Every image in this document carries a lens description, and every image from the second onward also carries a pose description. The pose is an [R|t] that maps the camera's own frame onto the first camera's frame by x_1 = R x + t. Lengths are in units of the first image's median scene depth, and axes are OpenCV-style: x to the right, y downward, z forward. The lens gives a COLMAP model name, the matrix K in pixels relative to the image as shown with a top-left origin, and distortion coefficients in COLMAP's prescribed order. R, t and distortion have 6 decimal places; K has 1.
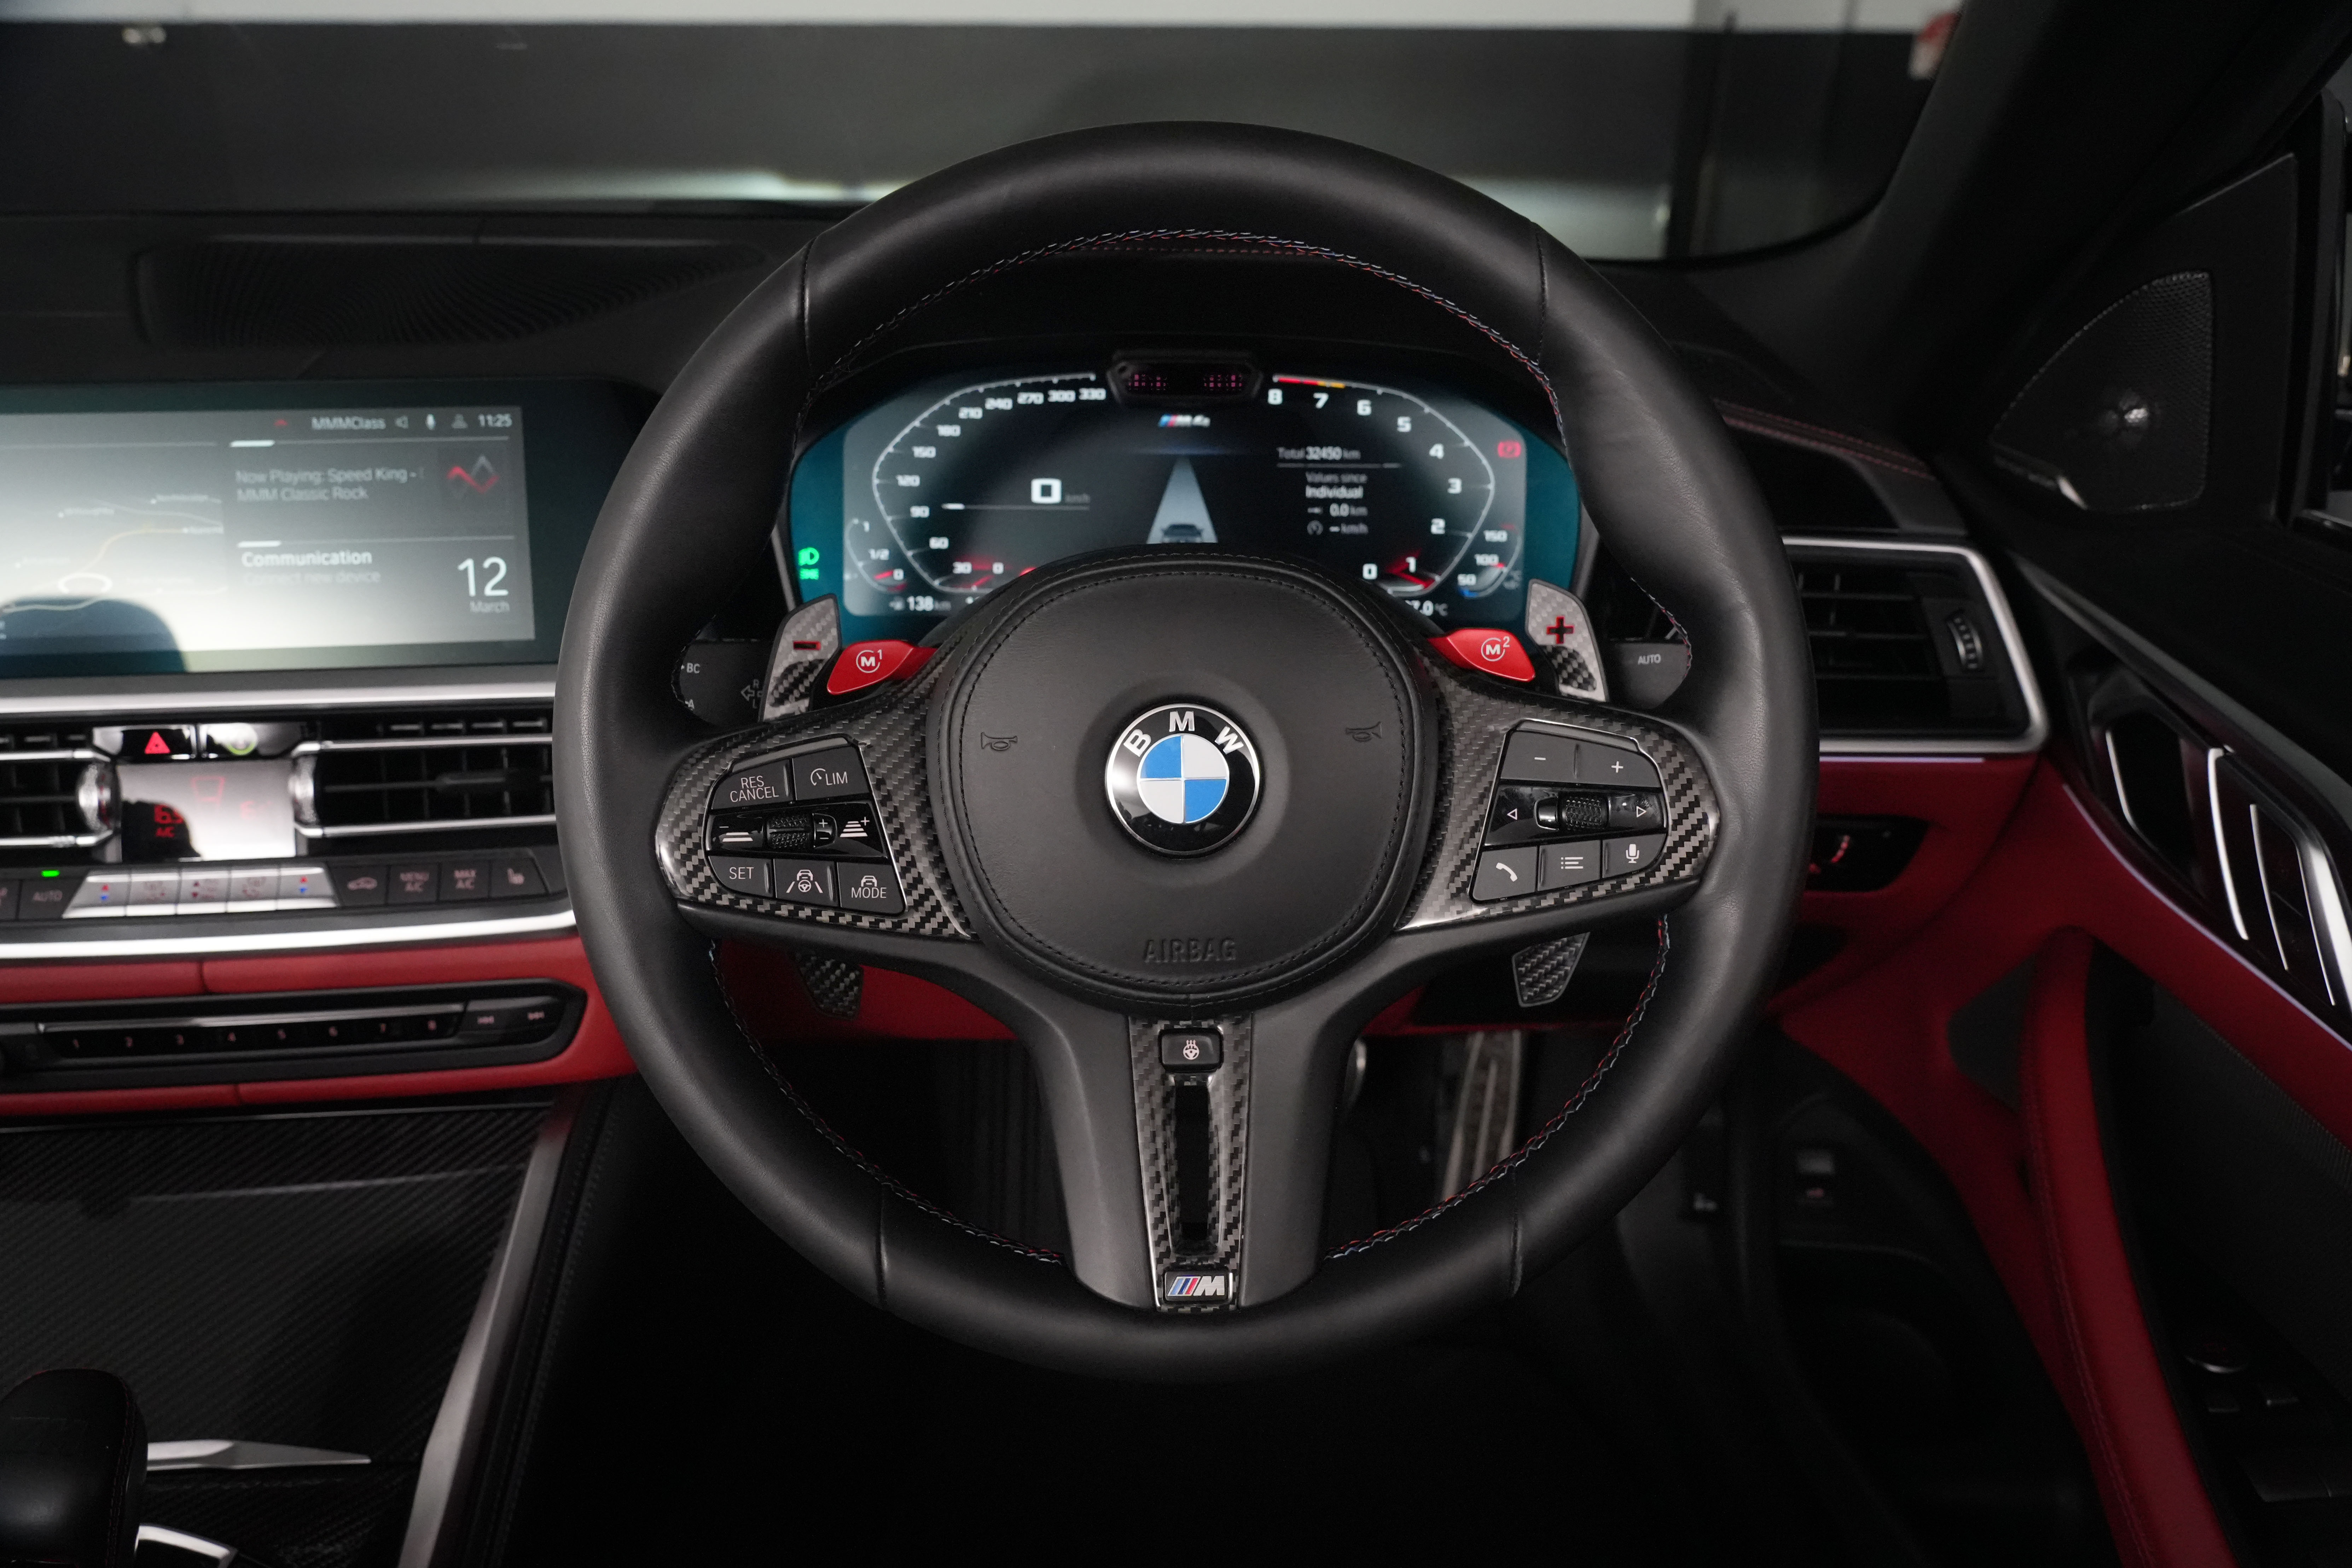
lens RADIAL K [[1708.5, 0, 1161.8], [0, 1708.5, 800.9], [0, 0, 1]] dist [-0.023504, 0.000569]
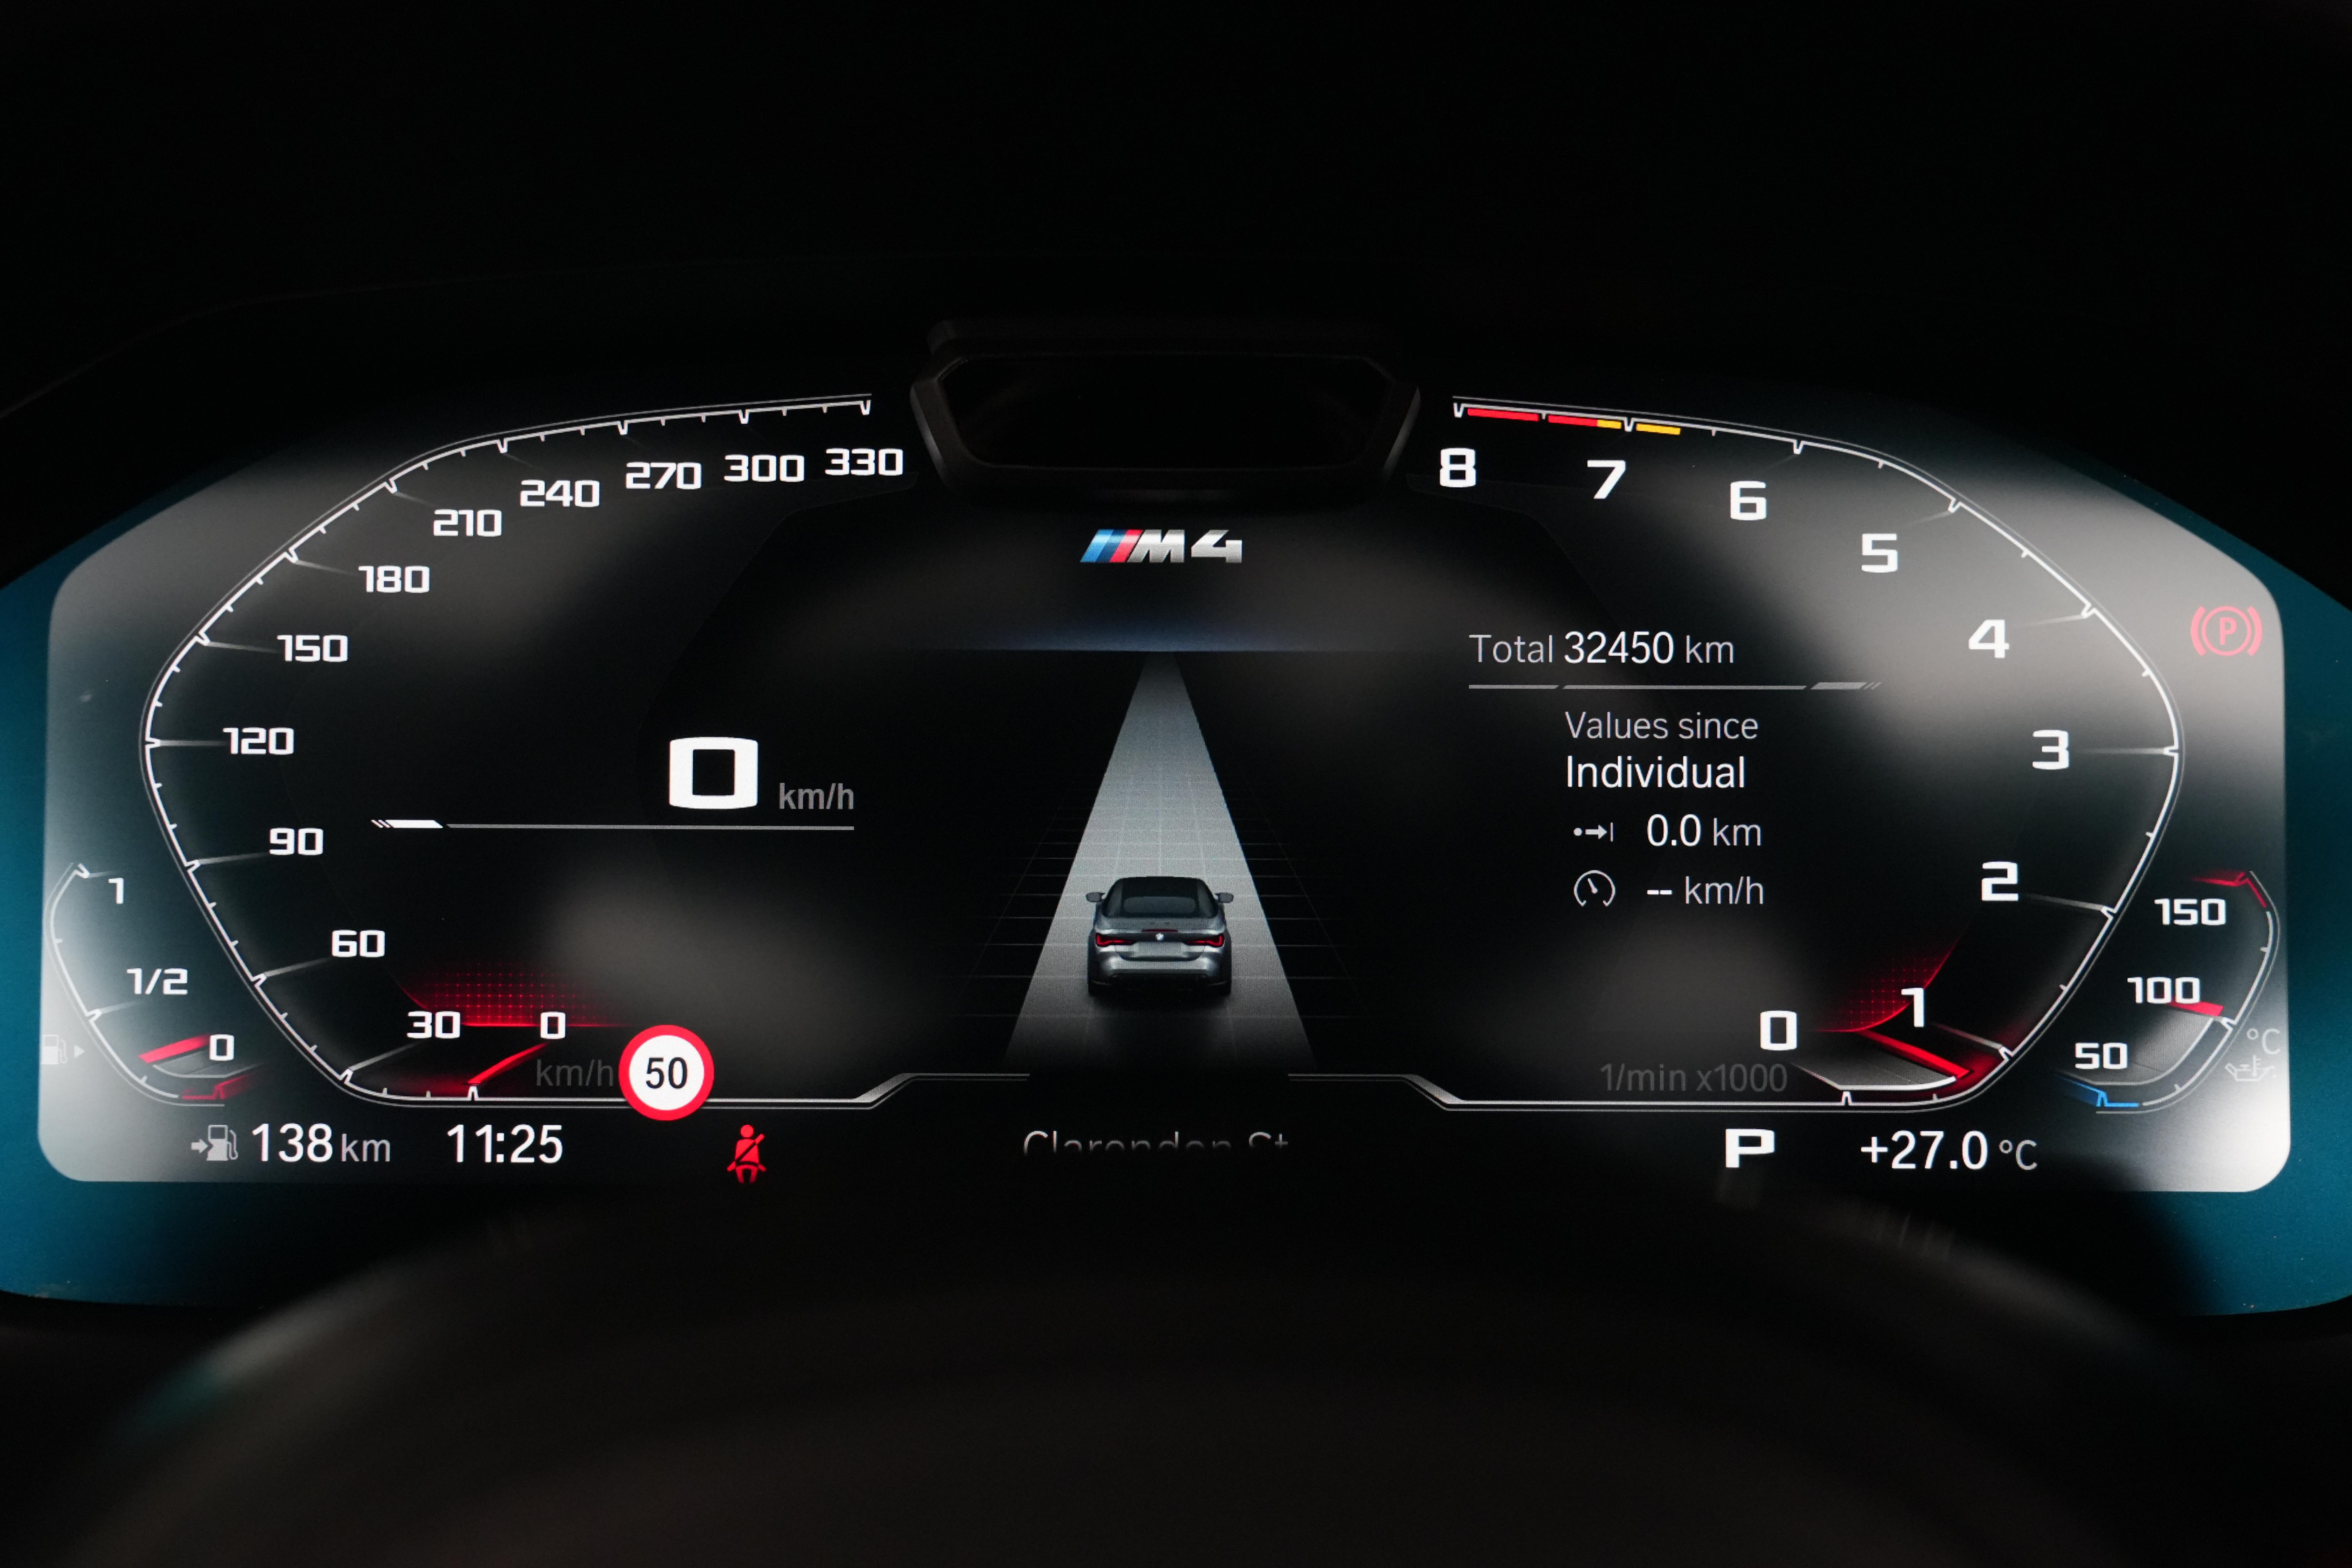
lens RADIAL K [[3080.7, 0, 1160.5], [0, 3080.7, 802.6], [0, 0, 1]] dist [0.042443, 0.000000]
pose [[0.999945, -0.004969, 0.009256, 0.007037], [0.006147, 0.991238, -0.131948, -0.103347], [-0.008519, 0.131997, 0.991213, 0.454128]]
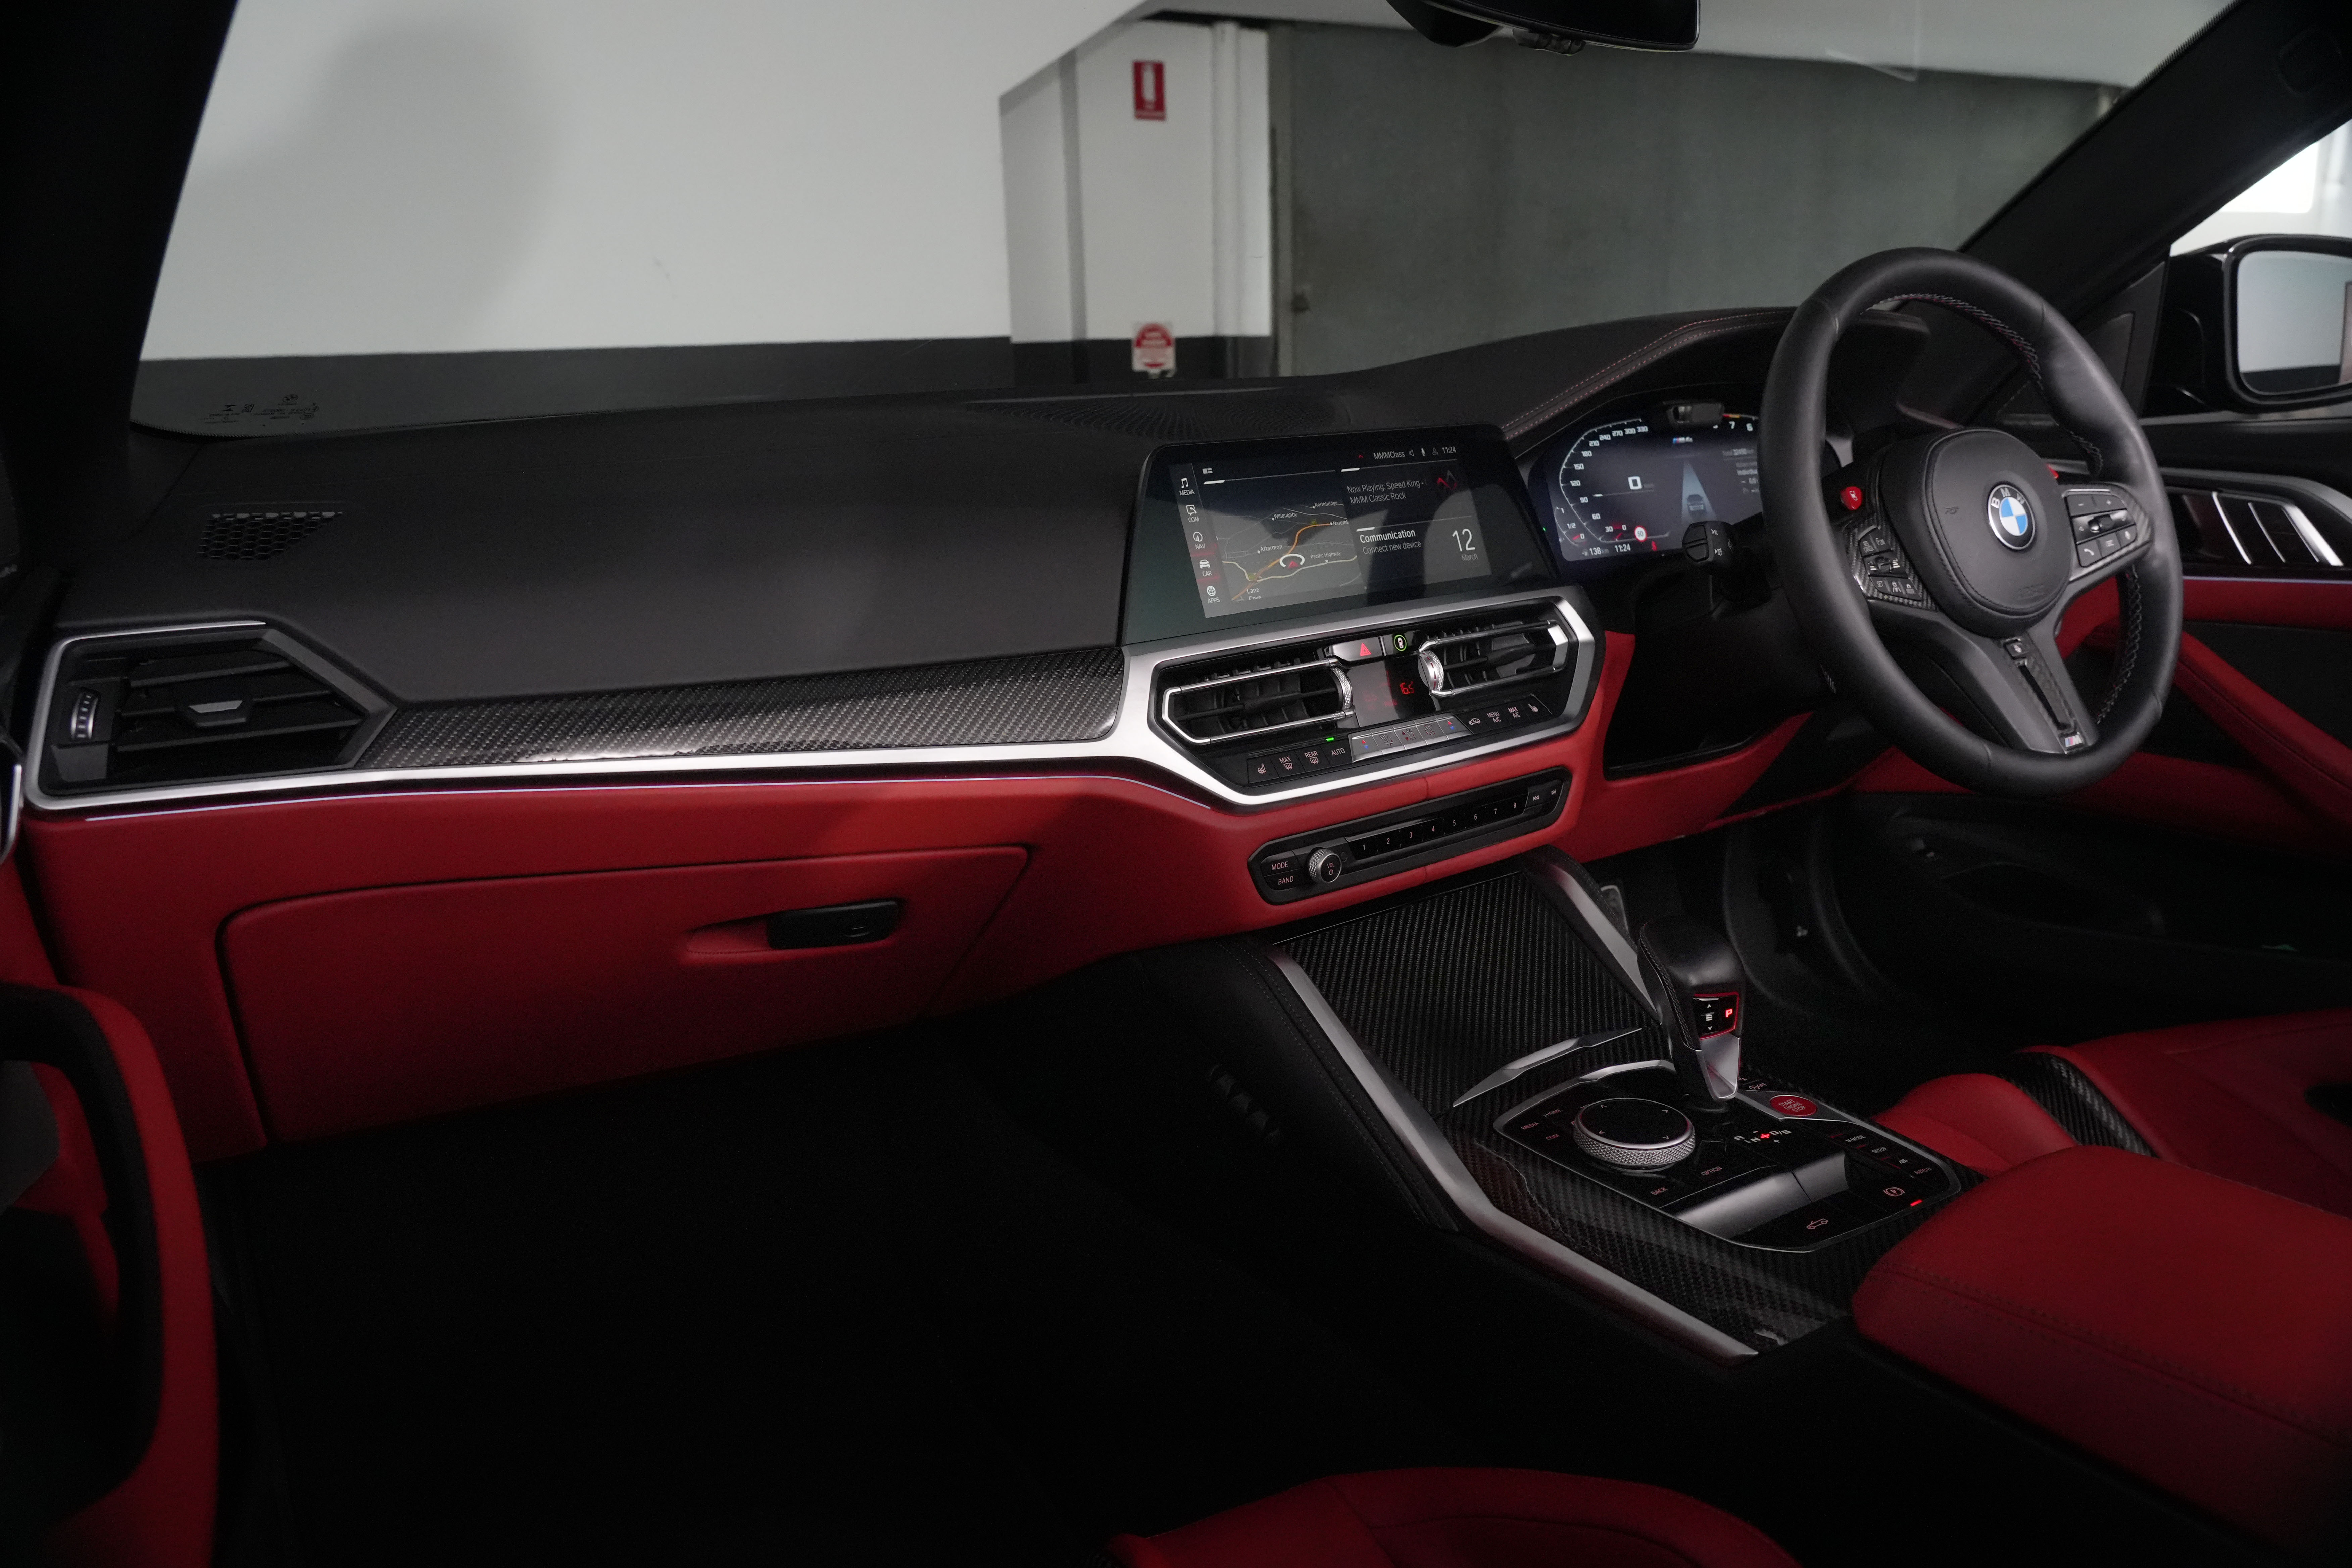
lens RADIAL K [[1708.5, 0, 1169.8], [0, 1708.5, 784.9], [0, 0, 1]] dist [-0.023504, 0.000569]
pose [[0.856381, -0.162547, 0.490092, -1.398180], [0.253168, 0.959420, -0.124176, 0.215658], [-0.450019, 0.230417, 0.862781, -0.232780]]
